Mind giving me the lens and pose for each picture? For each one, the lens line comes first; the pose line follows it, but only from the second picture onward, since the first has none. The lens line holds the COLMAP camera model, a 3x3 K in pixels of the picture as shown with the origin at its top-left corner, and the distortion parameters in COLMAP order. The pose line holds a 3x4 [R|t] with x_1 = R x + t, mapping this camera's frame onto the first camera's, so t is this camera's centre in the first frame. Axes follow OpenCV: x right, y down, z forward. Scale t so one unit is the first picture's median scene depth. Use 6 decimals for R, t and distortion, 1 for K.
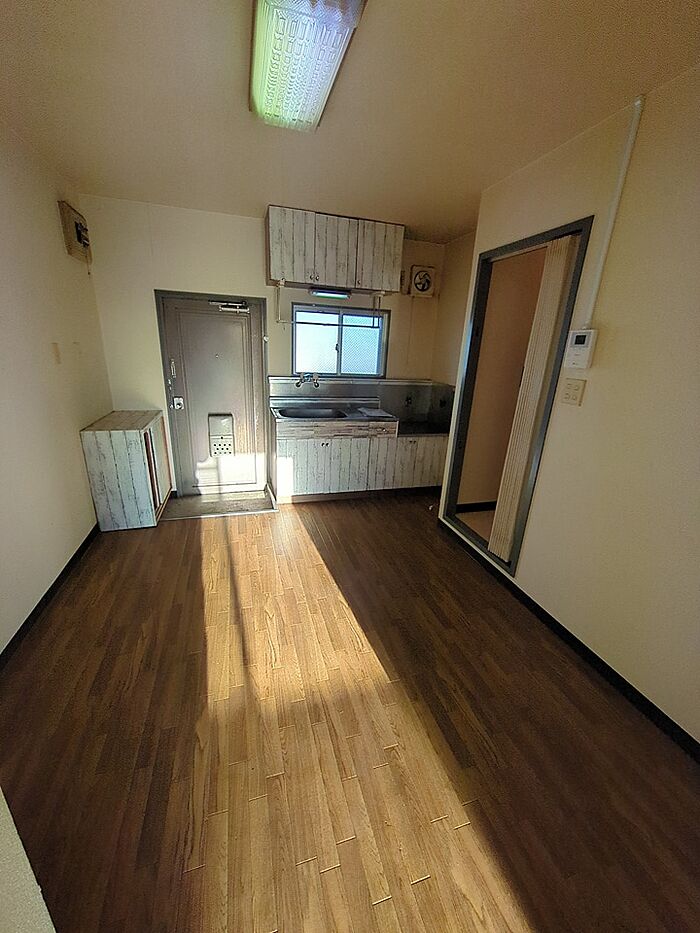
lens RADIAL K [[369.6, 0, 350.0], [0, 369.6, 466.5], [0, 0, 1]] dist [-0.000506, 0.000246]
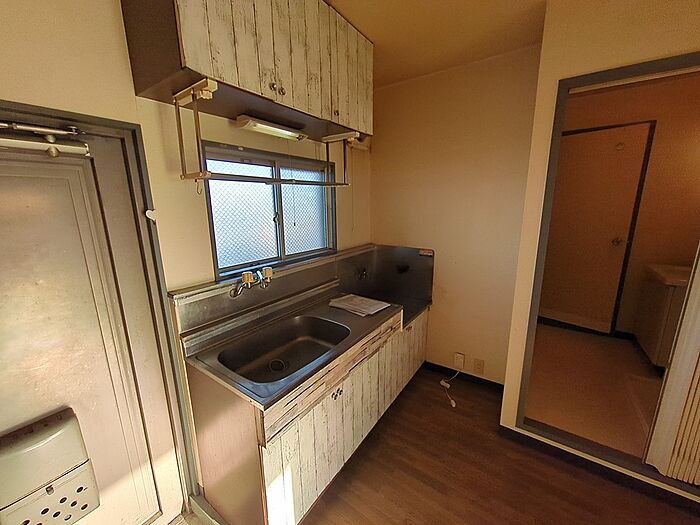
lens RADIAL K [[277.3, 0, 353.7], [0, 277.3, 261.1], [0, 0, 1]] dist [-0.000506, 0.000246]
pose [[0.777112, -0.184648, 0.601666, -0.248807], [0.242580, 0.970006, -0.015626, -0.228223], [-0.580734, 0.158095, 0.798595, 0.604080]]
